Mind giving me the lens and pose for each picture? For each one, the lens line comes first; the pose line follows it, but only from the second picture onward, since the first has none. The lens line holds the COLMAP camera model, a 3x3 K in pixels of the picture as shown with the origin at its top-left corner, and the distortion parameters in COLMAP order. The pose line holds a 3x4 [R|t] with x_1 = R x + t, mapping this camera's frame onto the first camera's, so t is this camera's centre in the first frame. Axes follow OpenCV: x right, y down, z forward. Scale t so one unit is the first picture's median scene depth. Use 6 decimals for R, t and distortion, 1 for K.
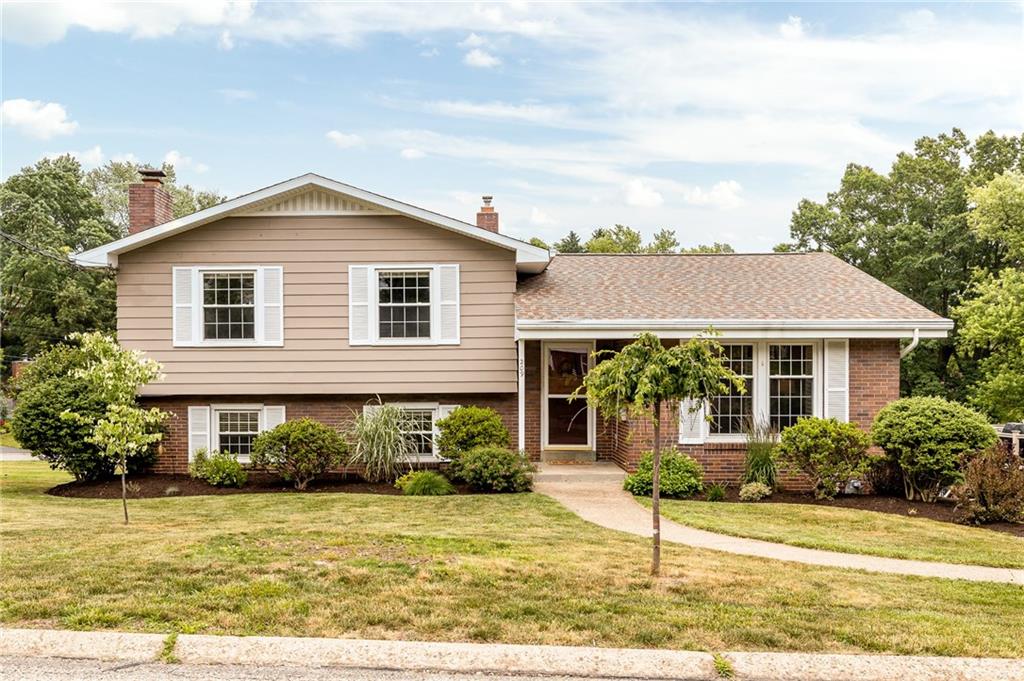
lens RADIAL K [[789.9, 0, 511.8], [0, 789.9, 336.0], [0, 0, 1]] dist [0.011685, -0.002286]
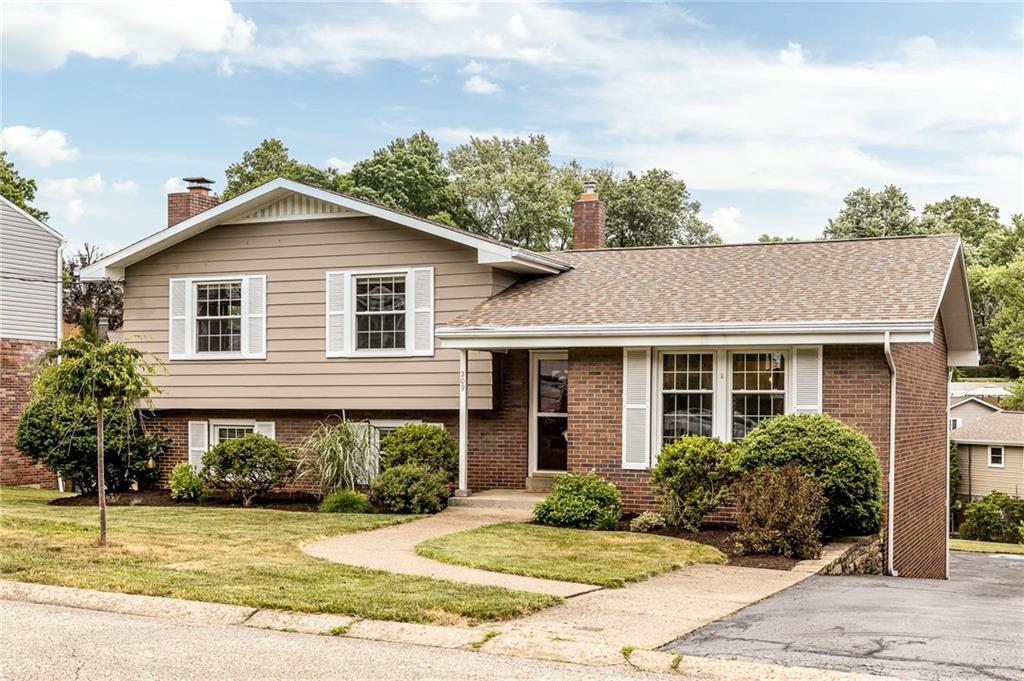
lens RADIAL K [[1018.3, 0, 512.3], [0, 1018.3, 340.2], [0, 0, 1]] dist [-0.007980, 0.000000]
pose [[0.955342, -0.011478, -0.295280, 0.358645], [0.010197, 0.999931, -0.005877, 0.000734], [0.295327, 0.002604, 0.955393, -0.085175]]
